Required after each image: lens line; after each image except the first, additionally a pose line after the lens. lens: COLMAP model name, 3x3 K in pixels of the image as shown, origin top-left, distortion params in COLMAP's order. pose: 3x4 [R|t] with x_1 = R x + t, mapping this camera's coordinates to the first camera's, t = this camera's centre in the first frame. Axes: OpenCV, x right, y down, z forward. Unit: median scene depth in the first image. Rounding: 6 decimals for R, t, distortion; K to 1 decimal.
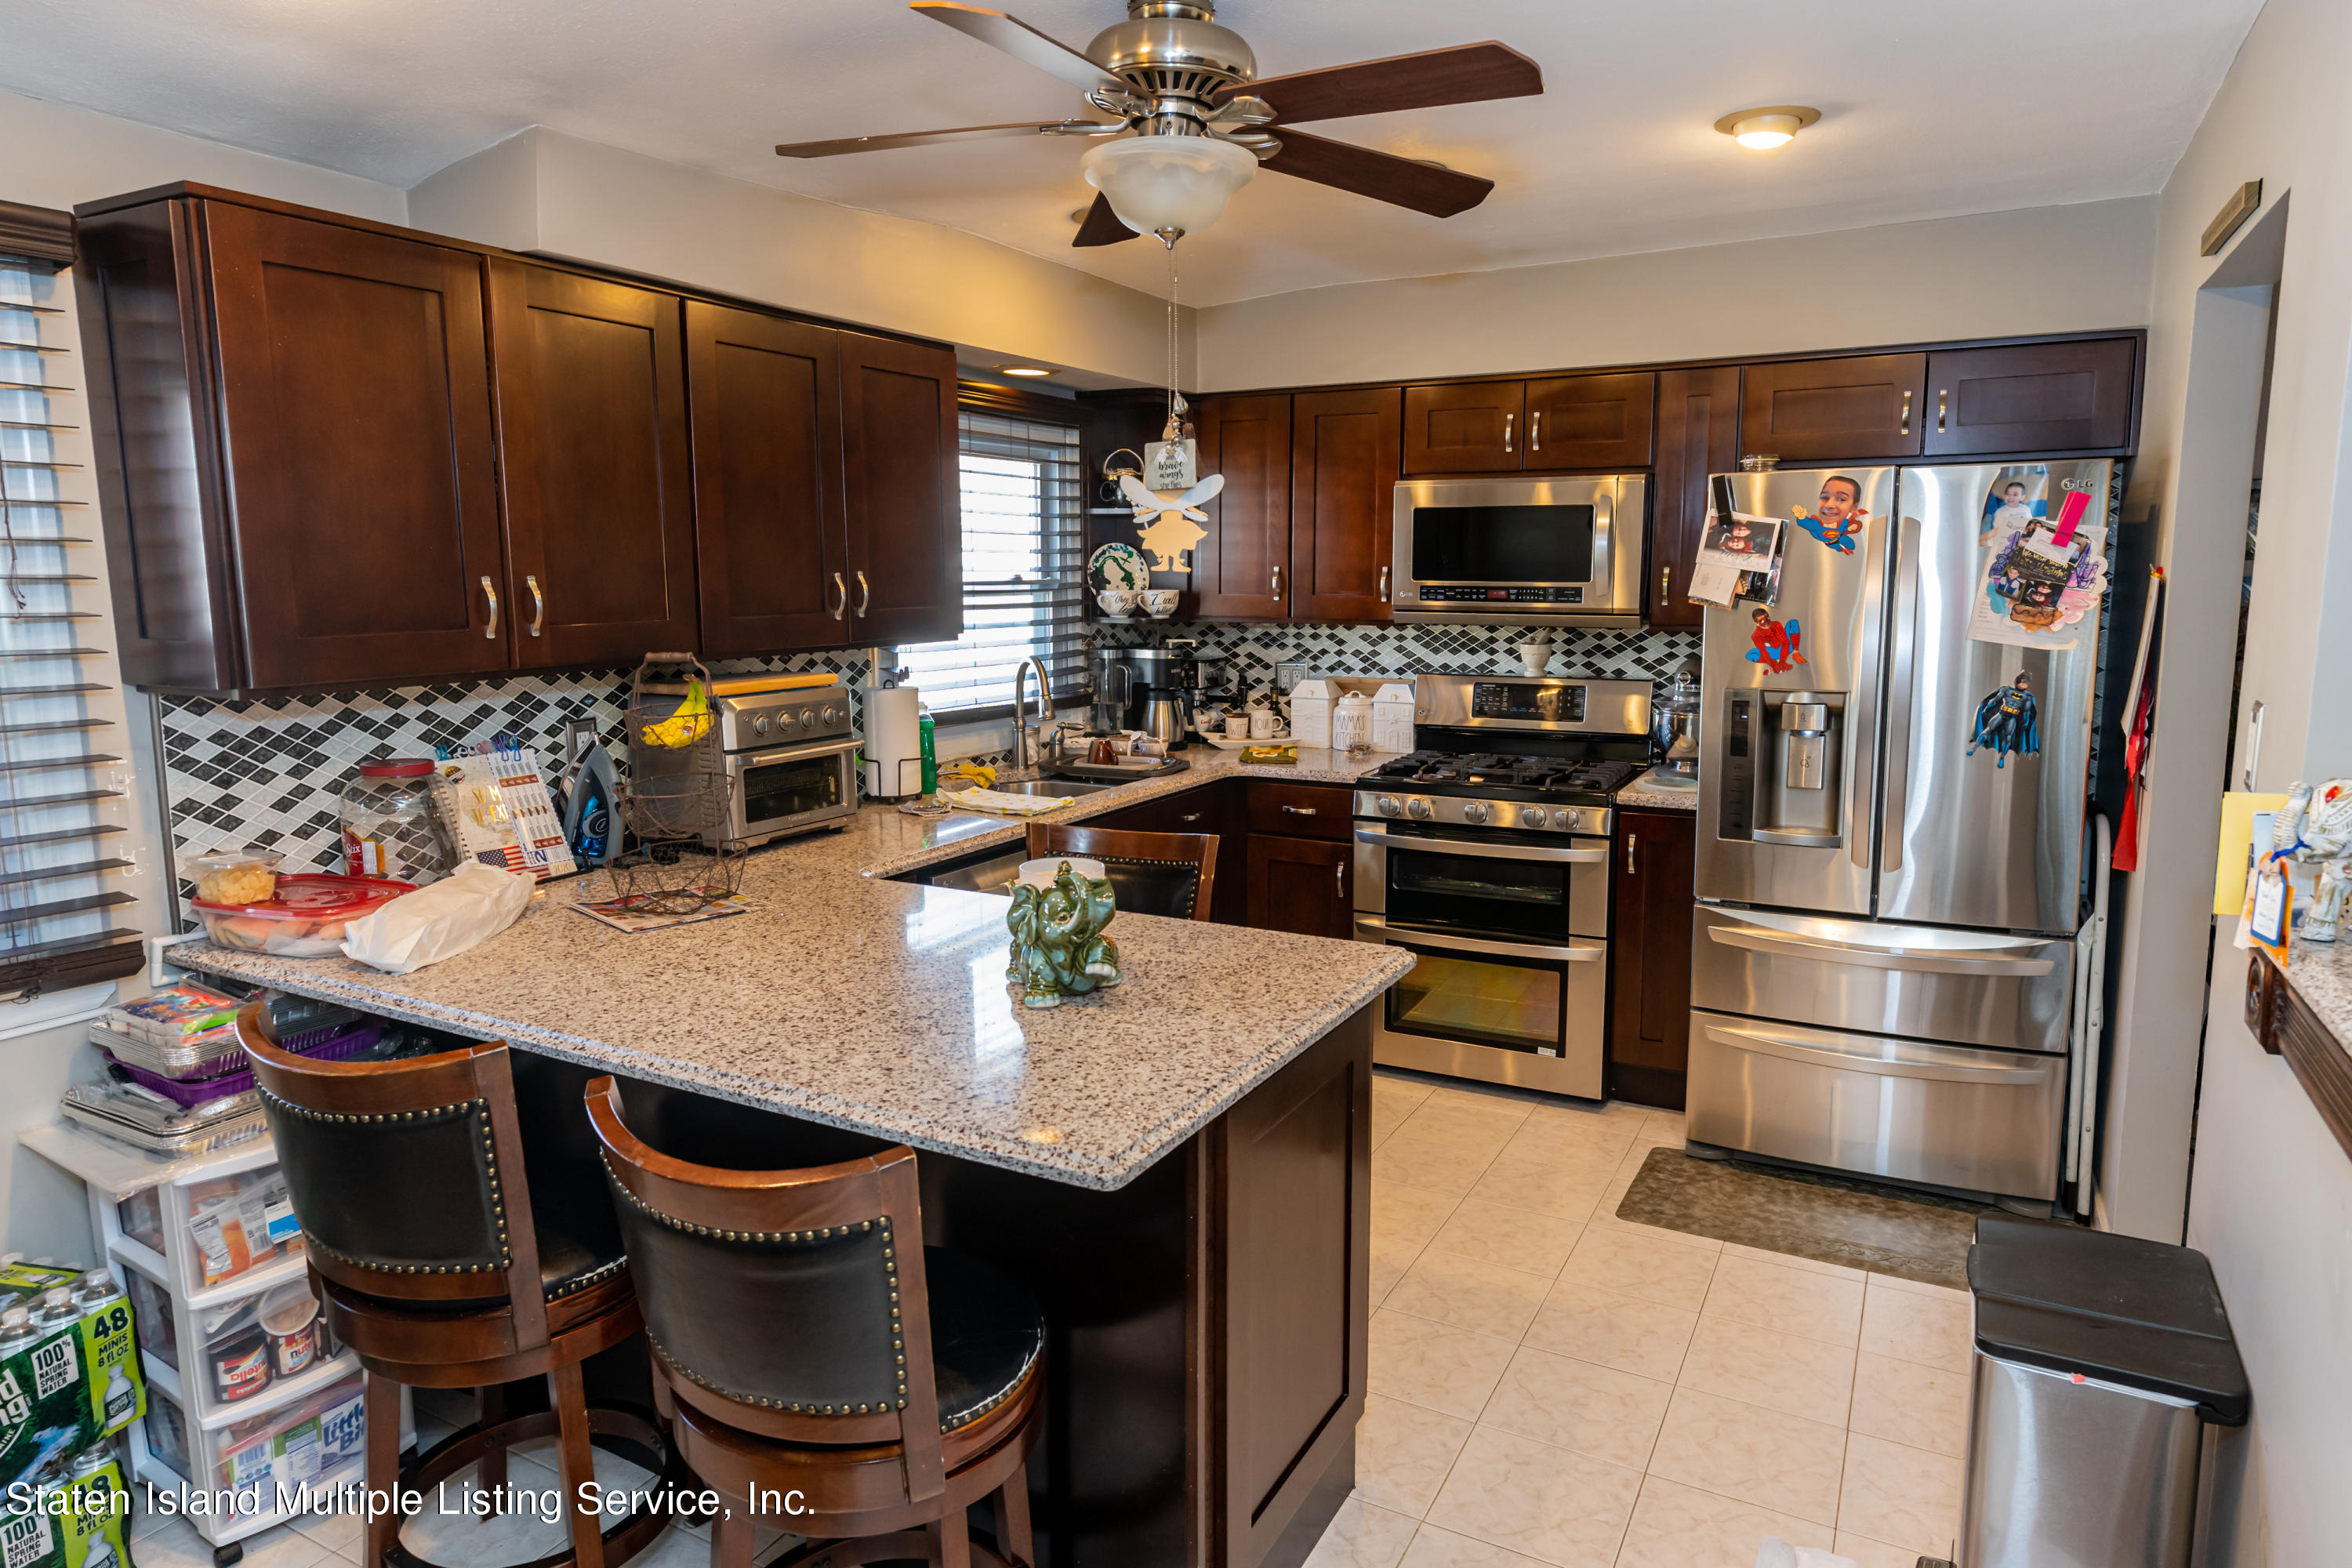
lens RADIAL K [[1410.6, 0, 1174.3], [0, 1410.6, 757.5], [0, 0, 1]] dist [-0.025341, 0.001197]
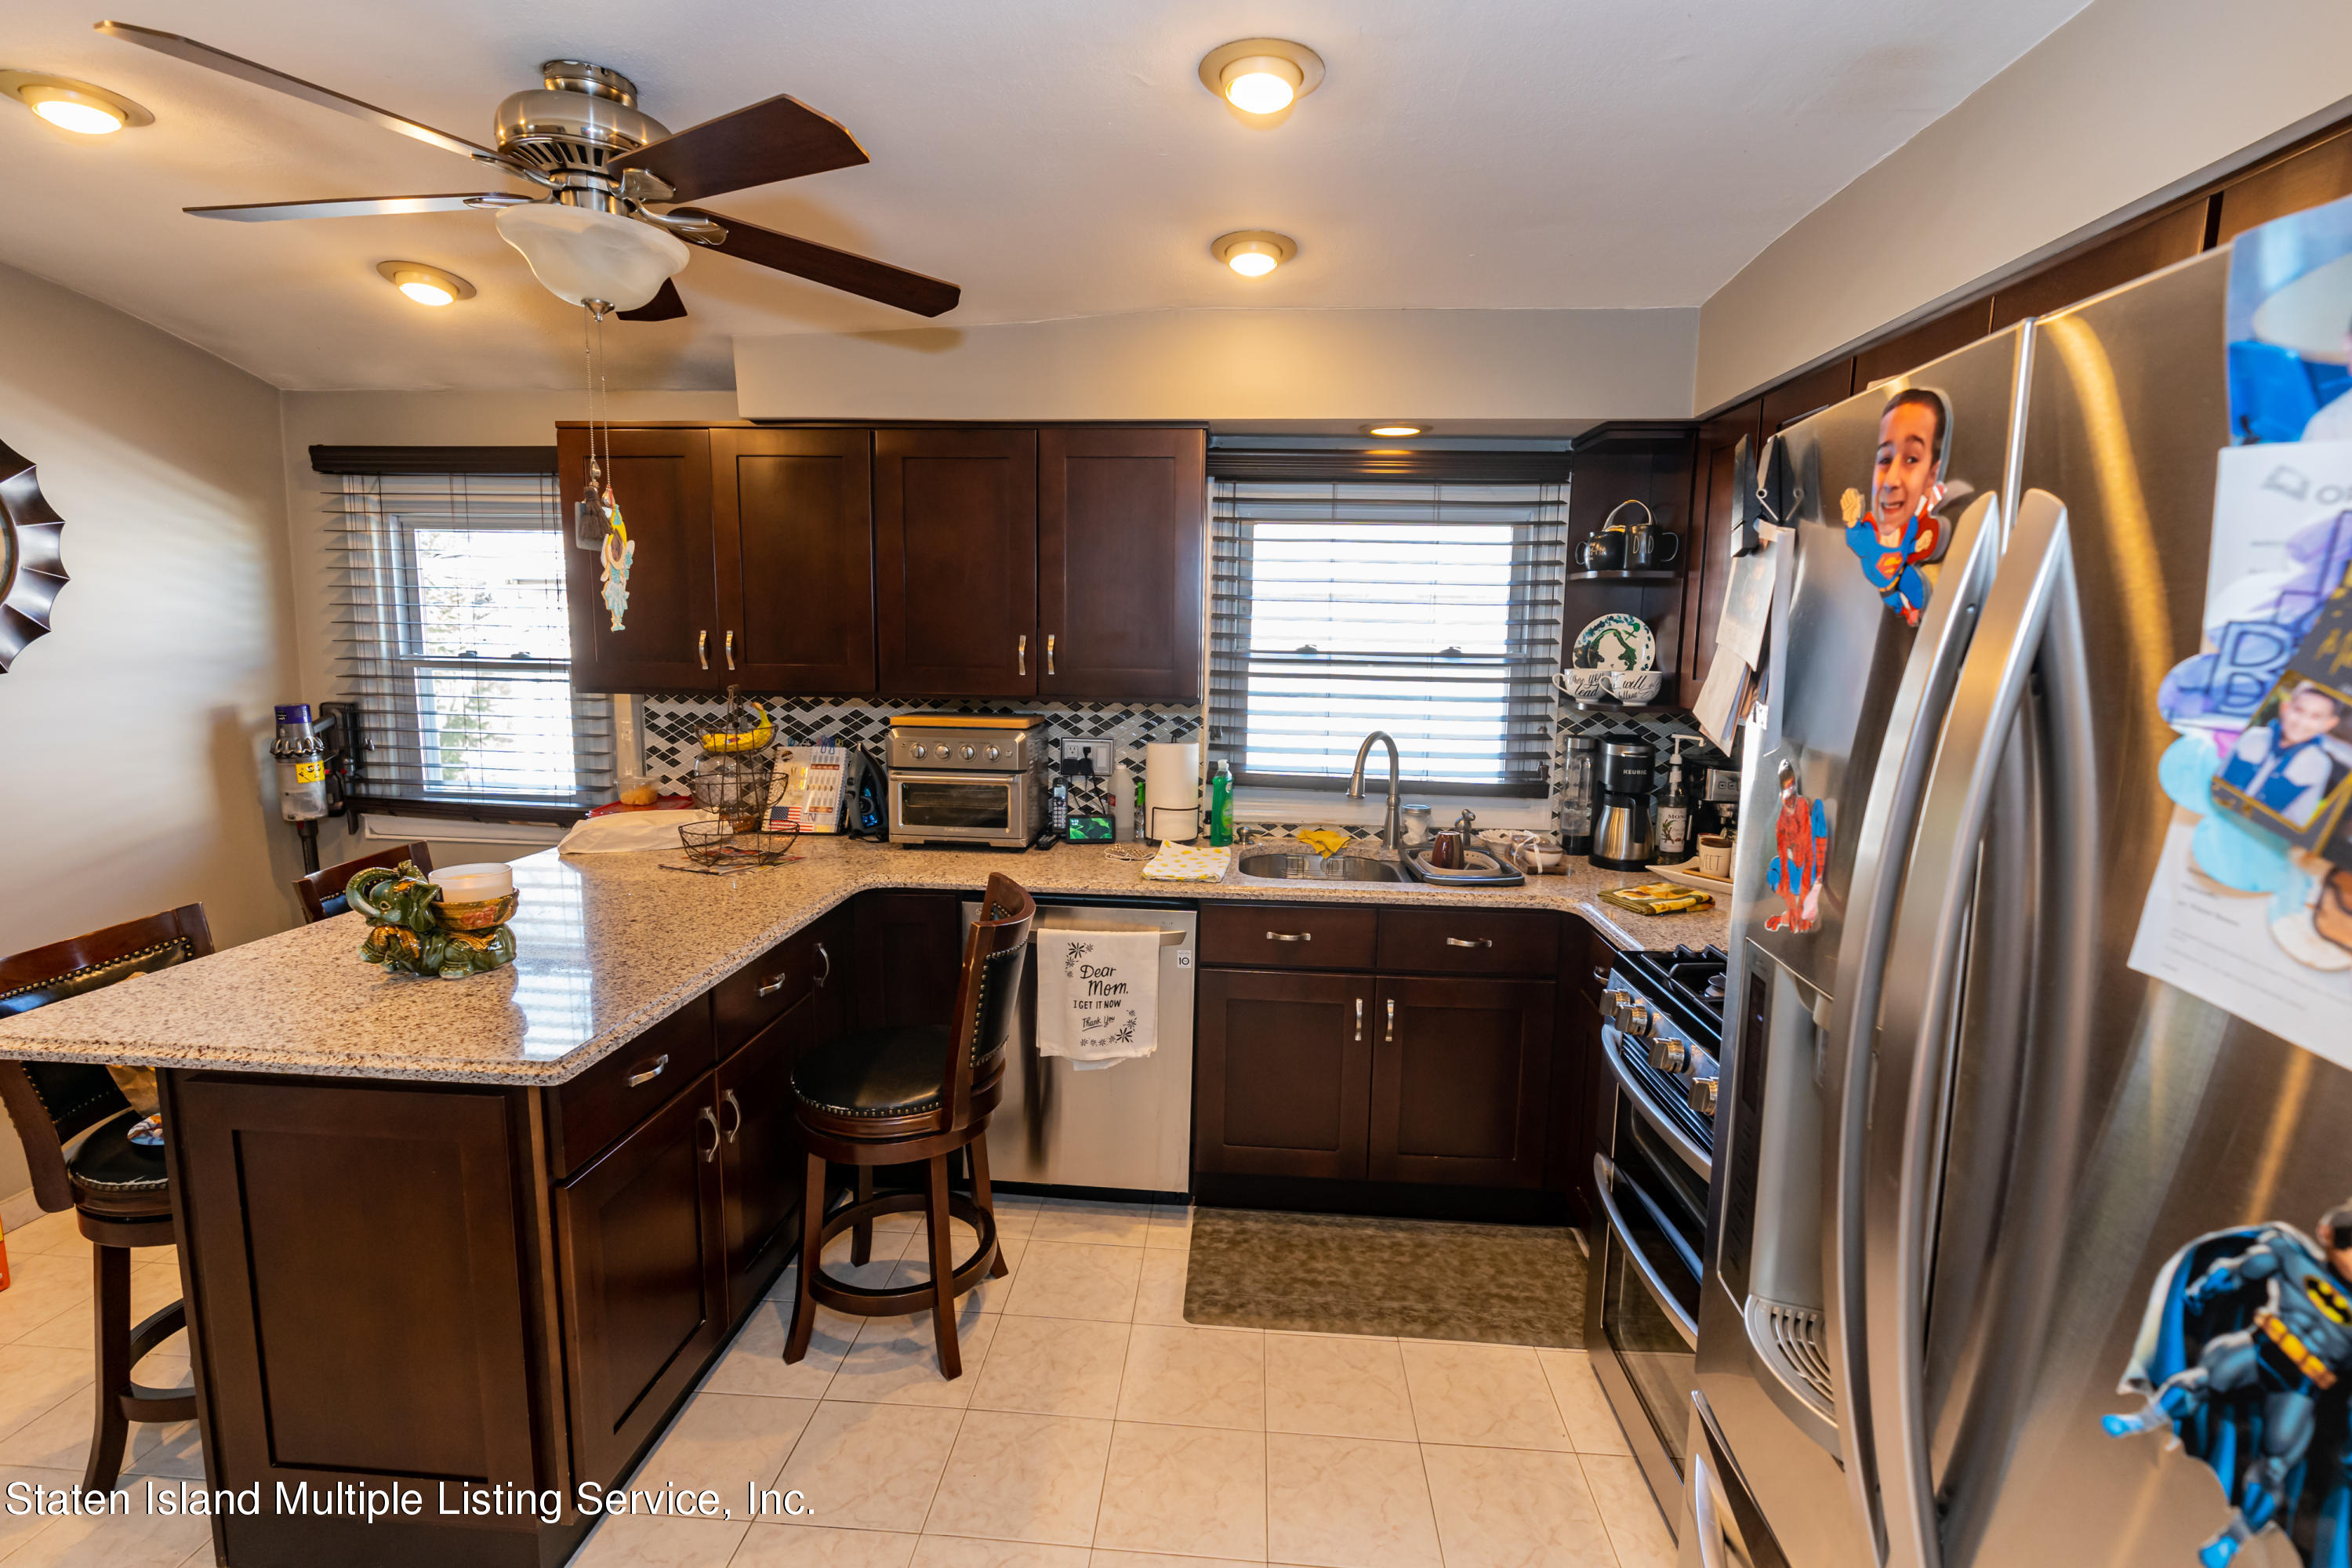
lens RADIAL K [[1059.4, 0, 1174.4], [0, 1059.4, 770.3], [0, 0, 1]] dist [-0.007275, 0.002076]
pose [[0.418761, 0.129071, -0.898877, 0.703920], [-0.139734, 0.987217, 0.076658, -0.117317], [0.897281, 0.093502, 0.431443, 0.820386]]
